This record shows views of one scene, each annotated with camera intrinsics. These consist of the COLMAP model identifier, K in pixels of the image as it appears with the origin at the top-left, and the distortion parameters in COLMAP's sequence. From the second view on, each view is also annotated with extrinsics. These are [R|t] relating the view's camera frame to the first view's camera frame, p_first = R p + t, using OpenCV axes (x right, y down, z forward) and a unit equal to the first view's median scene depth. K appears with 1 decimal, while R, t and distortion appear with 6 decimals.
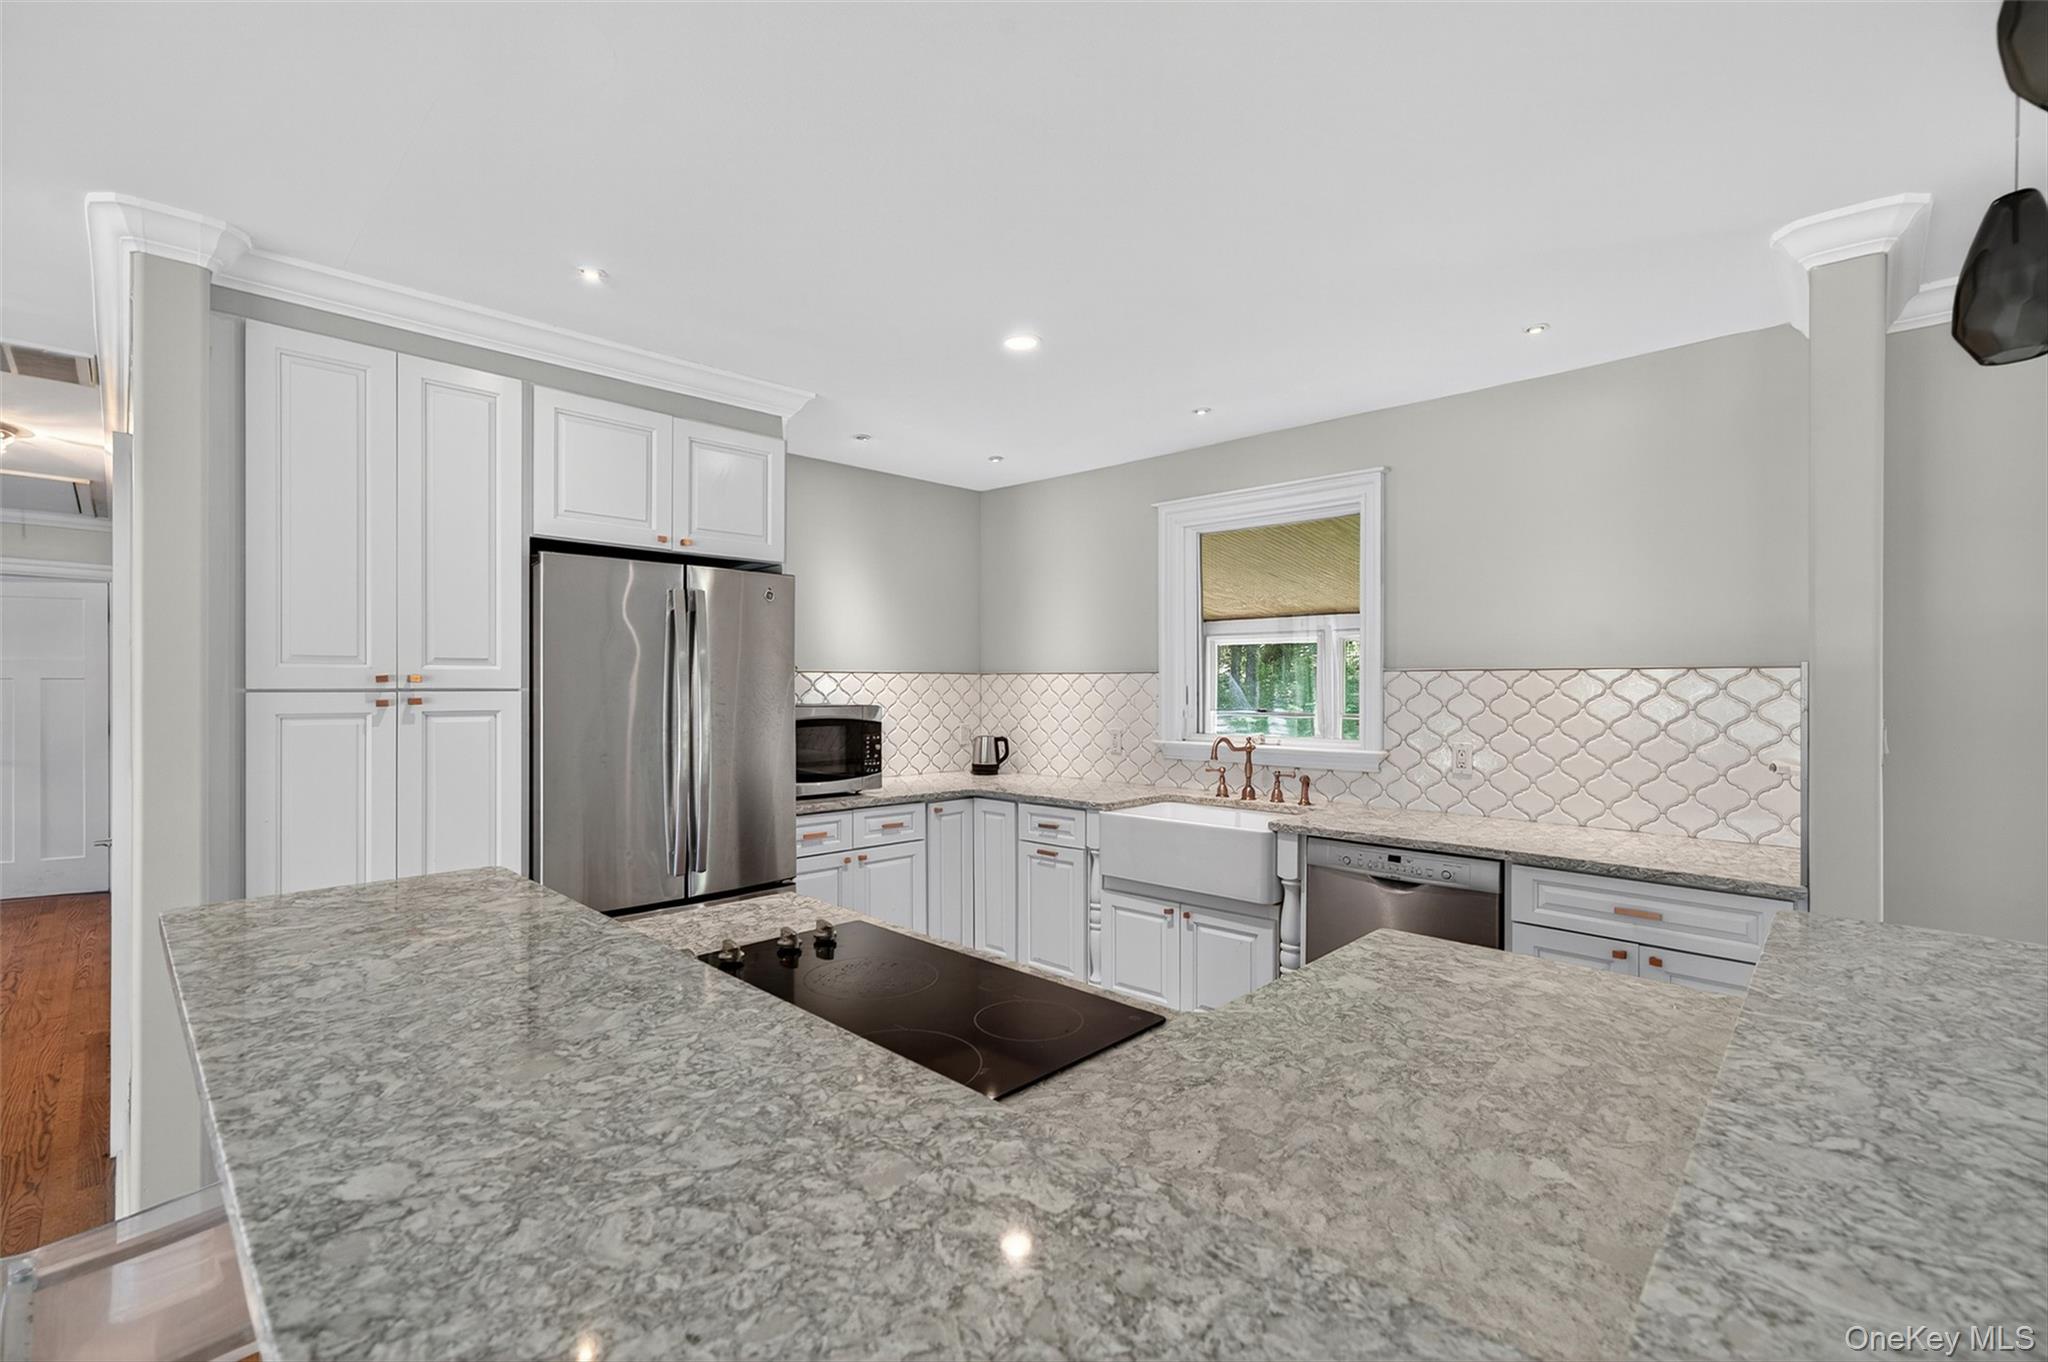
lens RADIAL K [[885.6, 0, 1017.9], [0, 885.6, 681.2], [0, 0, 1]] dist [-0.010932, 0.000997]
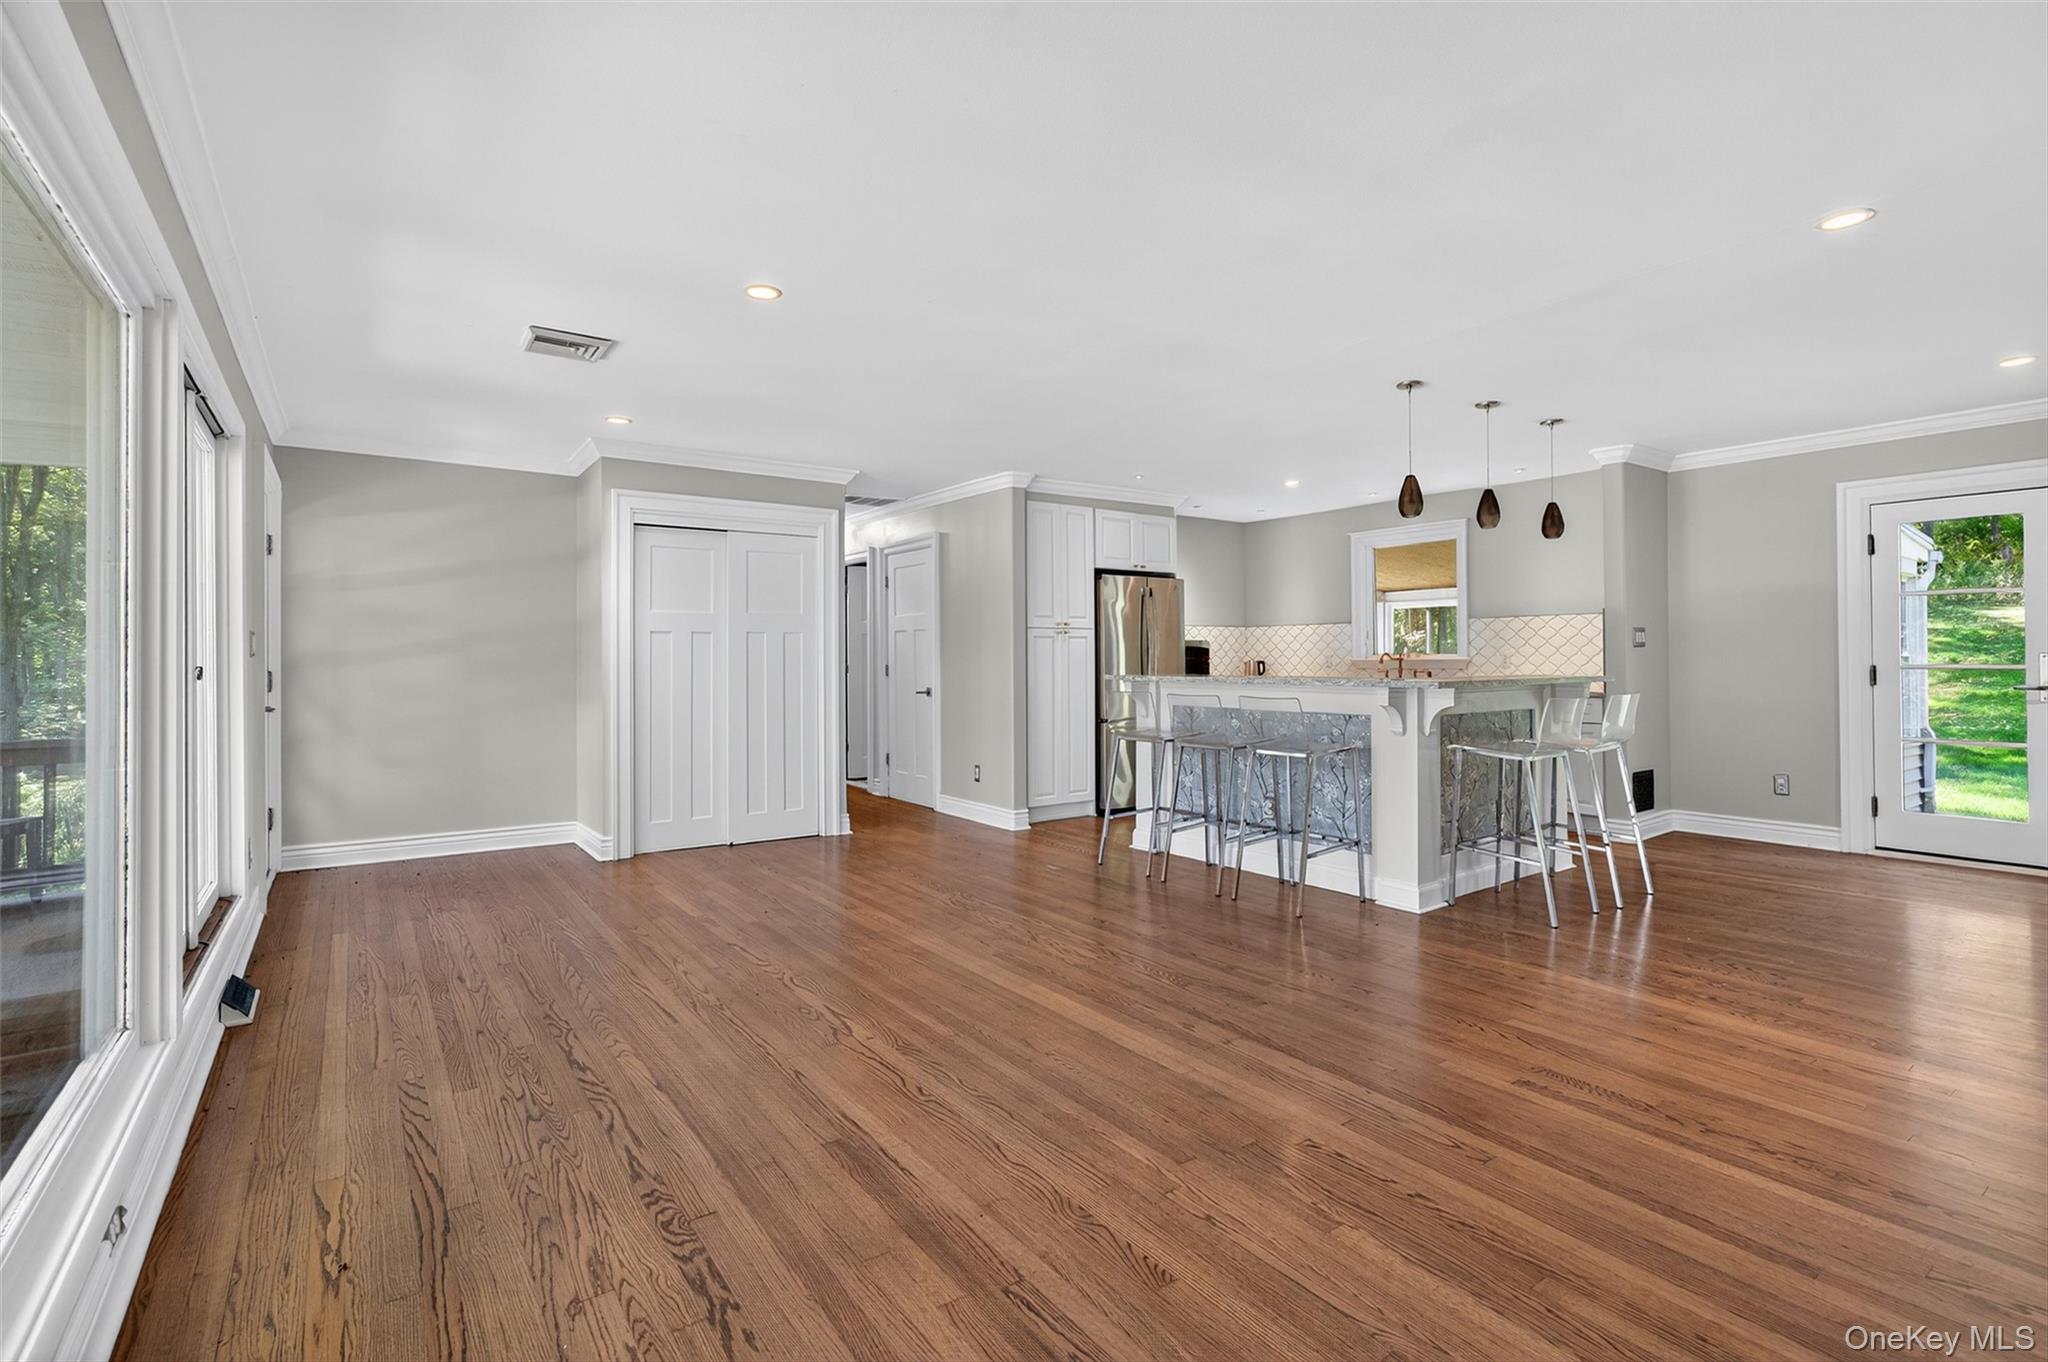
lens RADIAL K [[919.1, 0, 1039.7], [0, 919.1, 662.8], [0, 0, 1]] dist [-0.015427, 0.000226]
pose [[0.986172, -0.009466, -0.165453, -0.274485], [0.011071, 0.999900, 0.008782, 0.081472], [0.165354, -0.010492, 0.986179, -1.632224]]
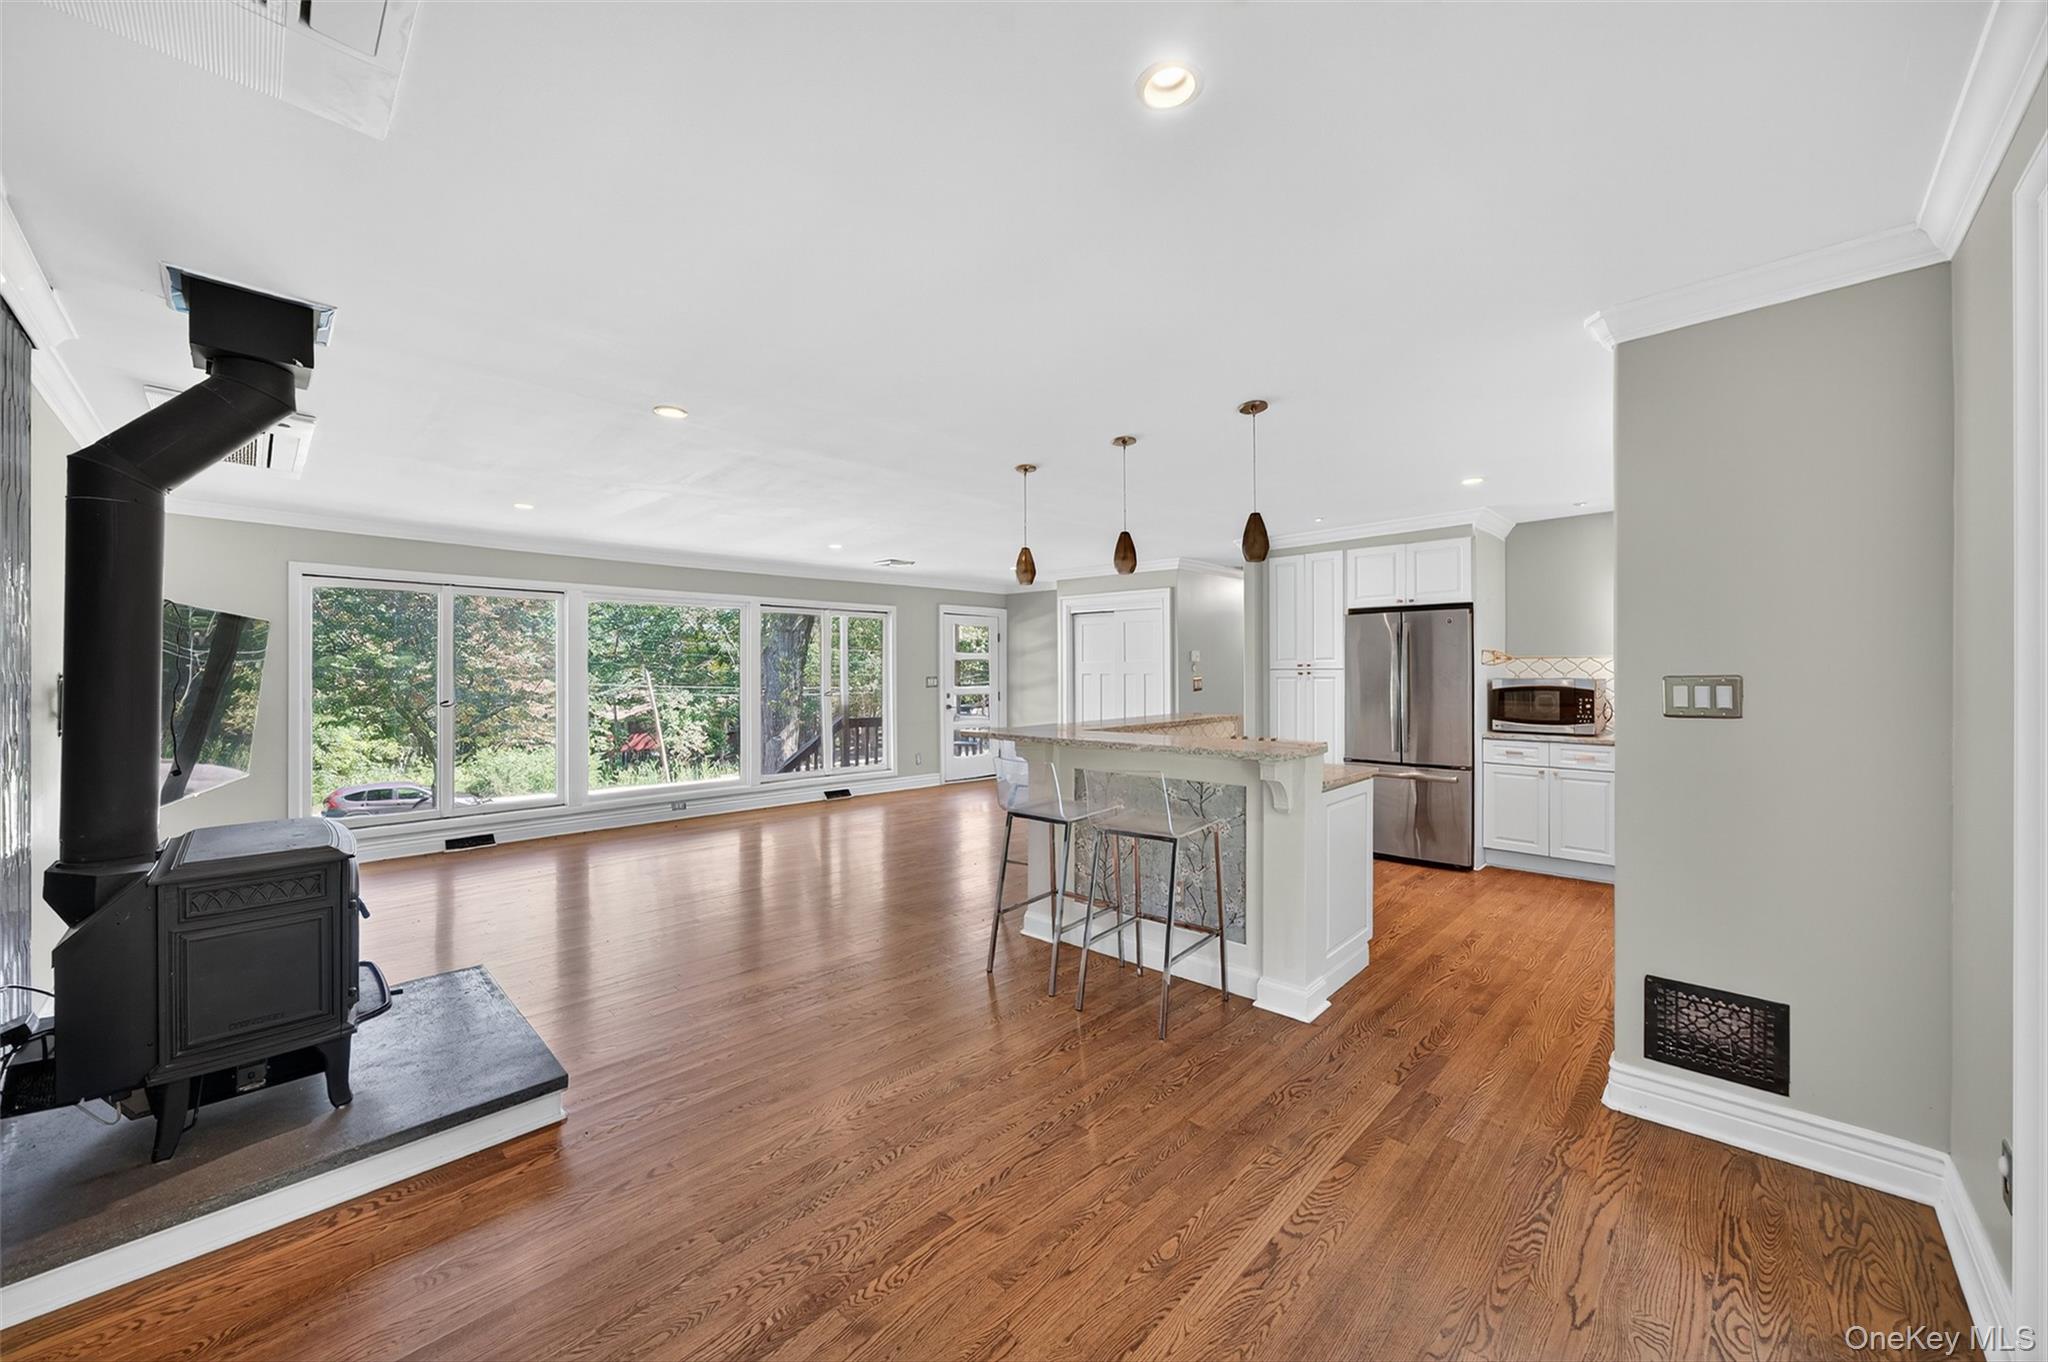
lens RADIAL K [[773.7, 0, 1022.6], [0, 773.7, 677.0], [0, 0, 1]] dist [0.001481, 0.000369]
pose [[0.007178, -0.000660, -0.999974, 1.686282], [0.005471, 0.999985, -0.000621, 0.029046], [0.999959, -0.005466, 0.007182, 0.037977]]
